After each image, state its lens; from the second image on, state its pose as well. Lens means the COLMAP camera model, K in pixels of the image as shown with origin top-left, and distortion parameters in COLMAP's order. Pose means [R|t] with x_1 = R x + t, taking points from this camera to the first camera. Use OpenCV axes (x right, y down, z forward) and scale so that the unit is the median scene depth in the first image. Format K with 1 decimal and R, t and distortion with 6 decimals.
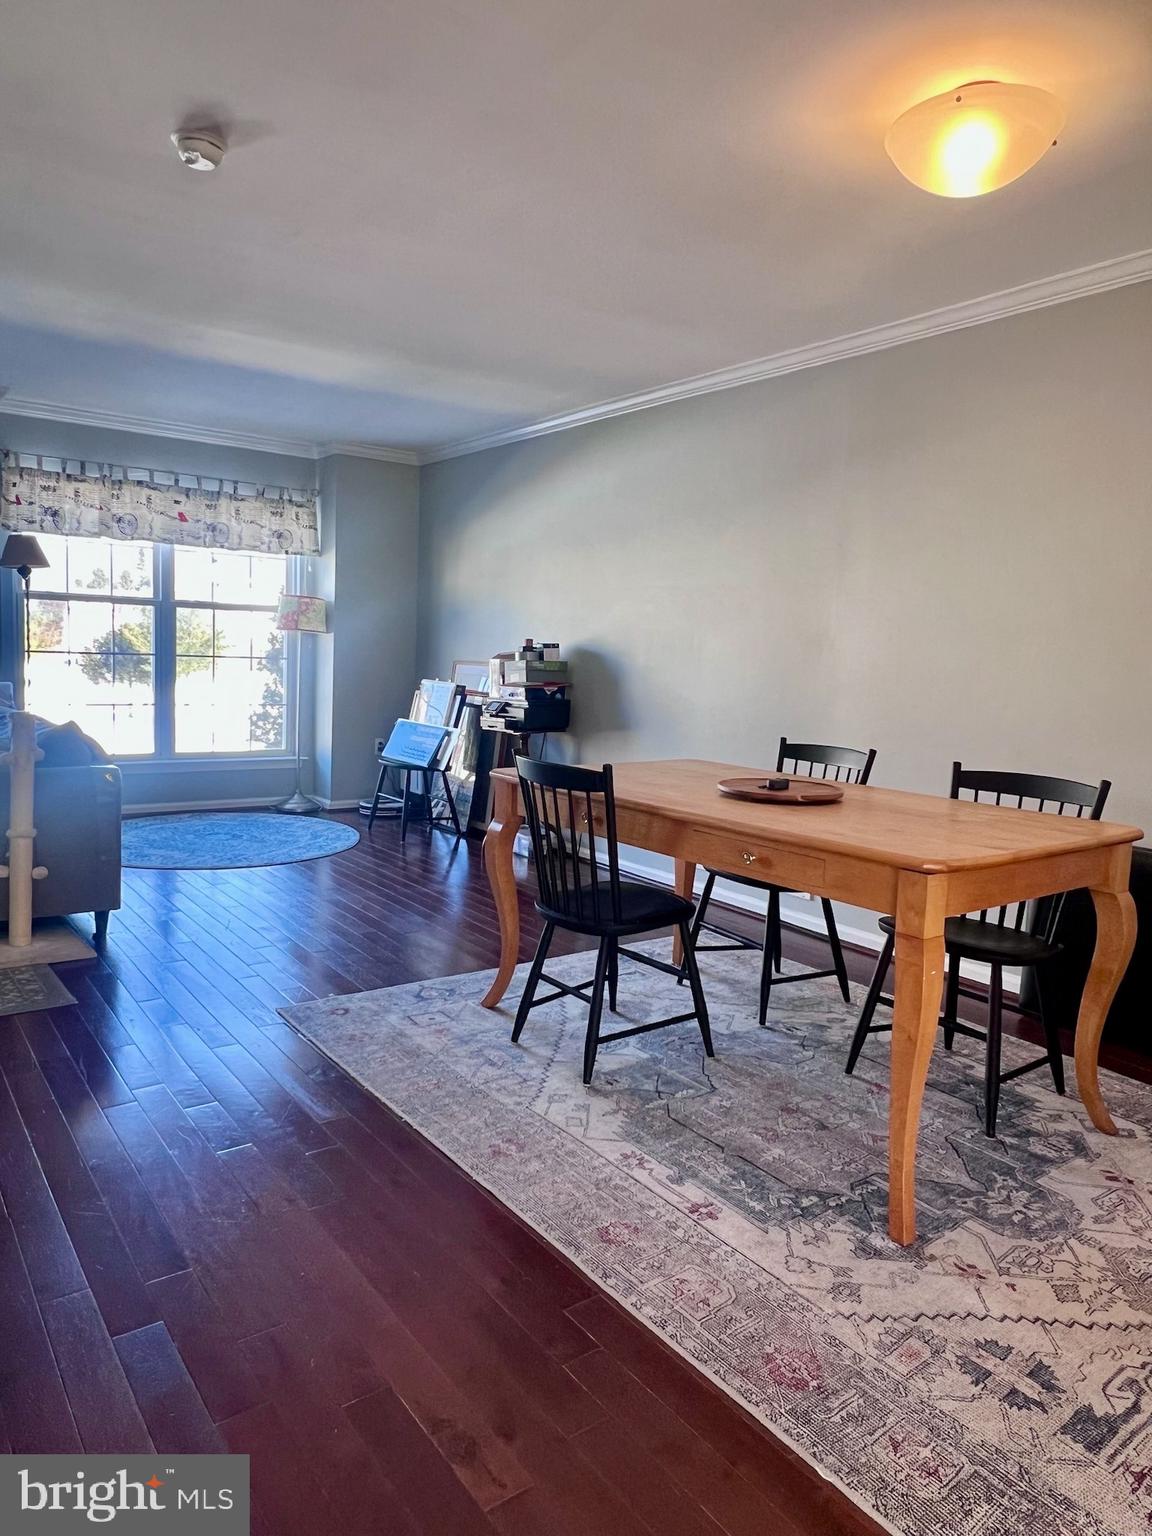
lens RADIAL K [[992.7, 0, 576.0], [0, 992.7, 768.0], [0, 0, 1]] dist [-0.002388, -0.000828]
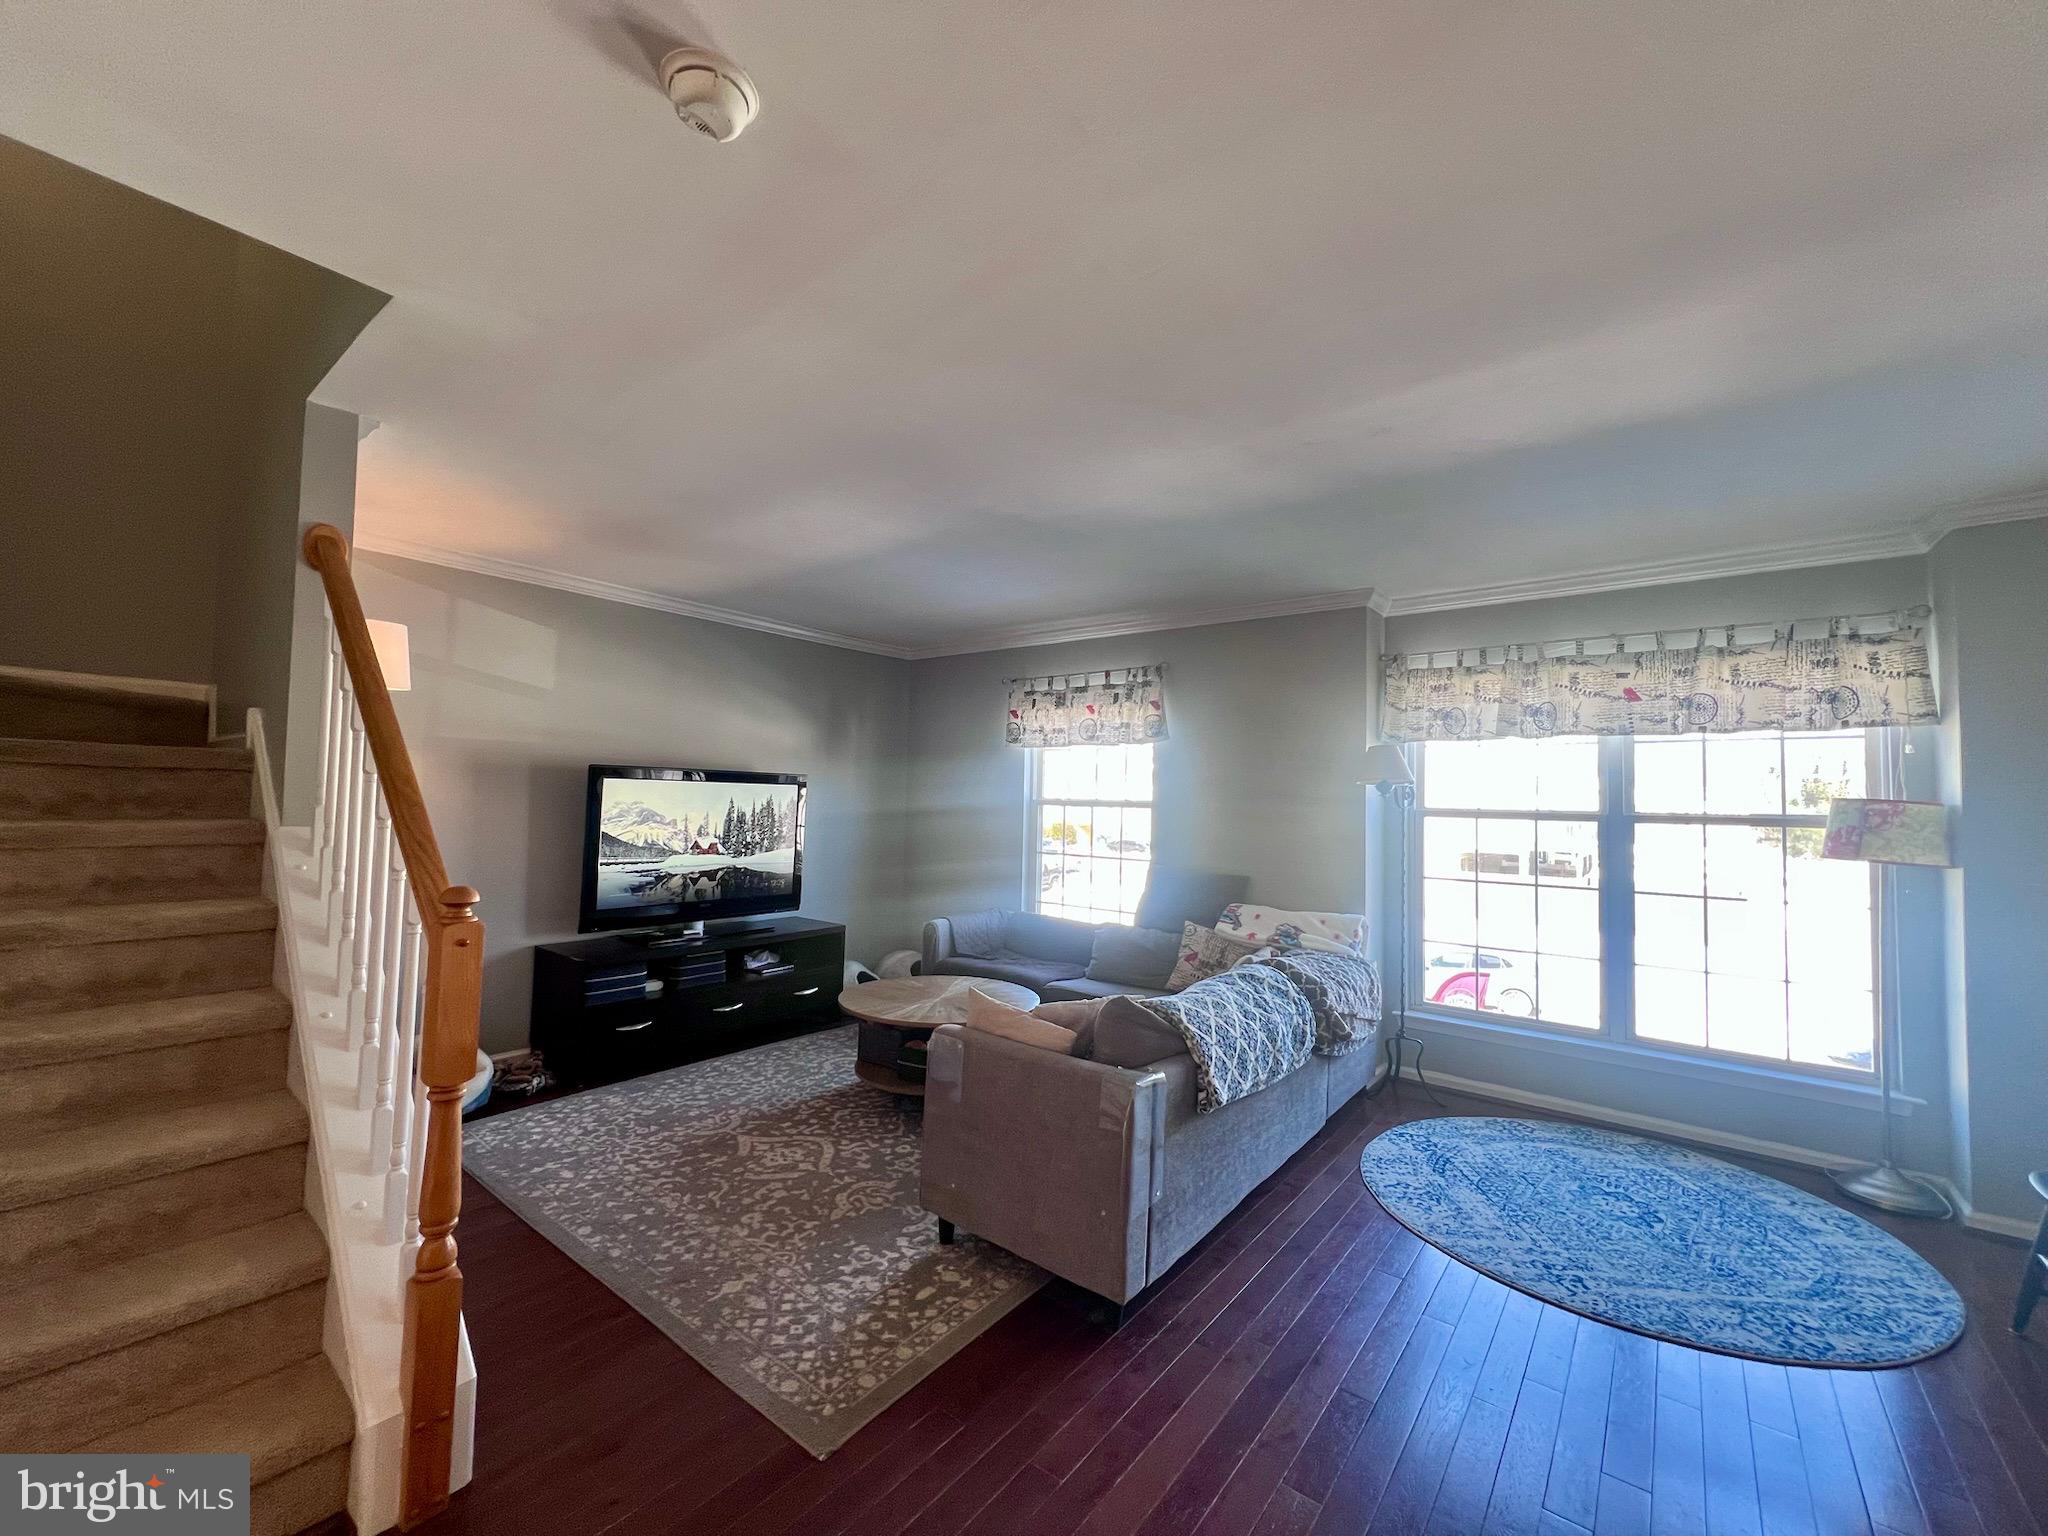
lens RADIAL K [[820.9, 0, 1020.9], [0, 820.9, 763.5], [0, 0, 1]] dist [-0.001545, 0.000603]
pose [[0.251630, -0.077385, -0.964725, 0.045815], [-0.126166, 0.985669, -0.111974, -0.086135], [0.959565, 0.149892, 0.238260, 0.453874]]
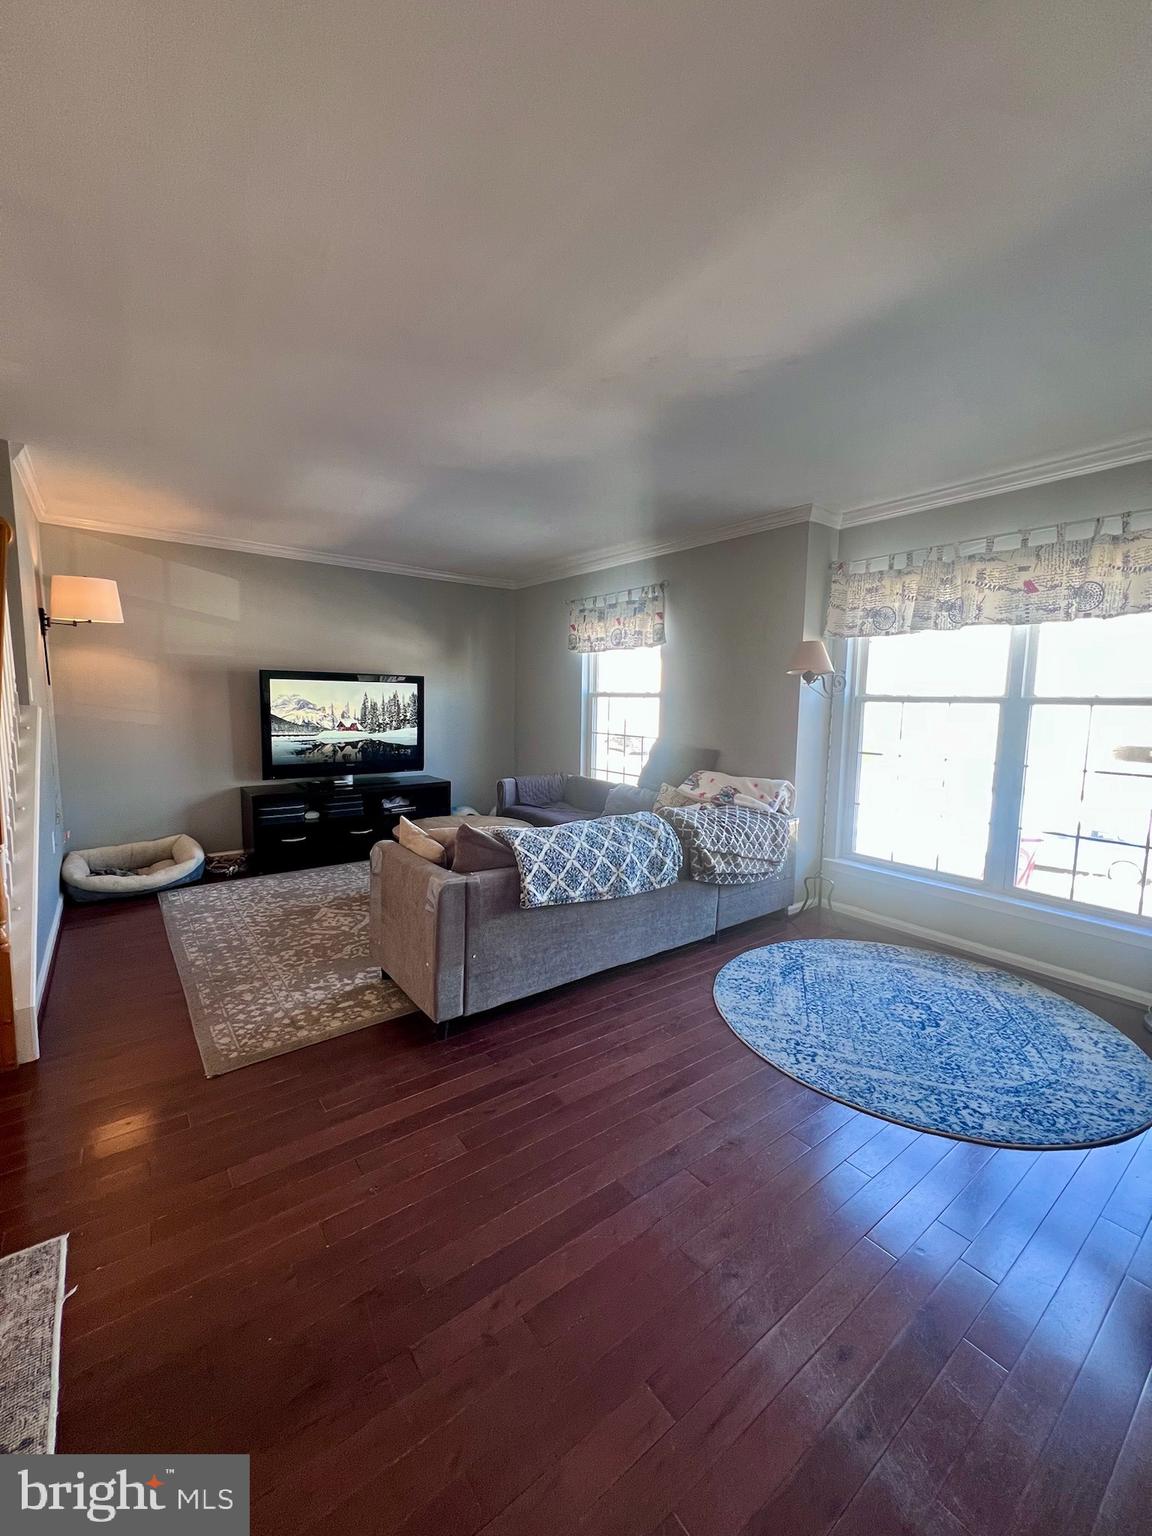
lens RADIAL K [[615.6, 0, 579.4], [0, 615.6, 764.6], [0, 0, 1]] dist [-0.001545, 0.000603]
pose [[0.008621, 0.066736, -0.997733, 0.078088], [-0.133314, 0.988940, 0.064996, -0.101537], [0.991036, 0.132452, 0.017422, 0.659226]]
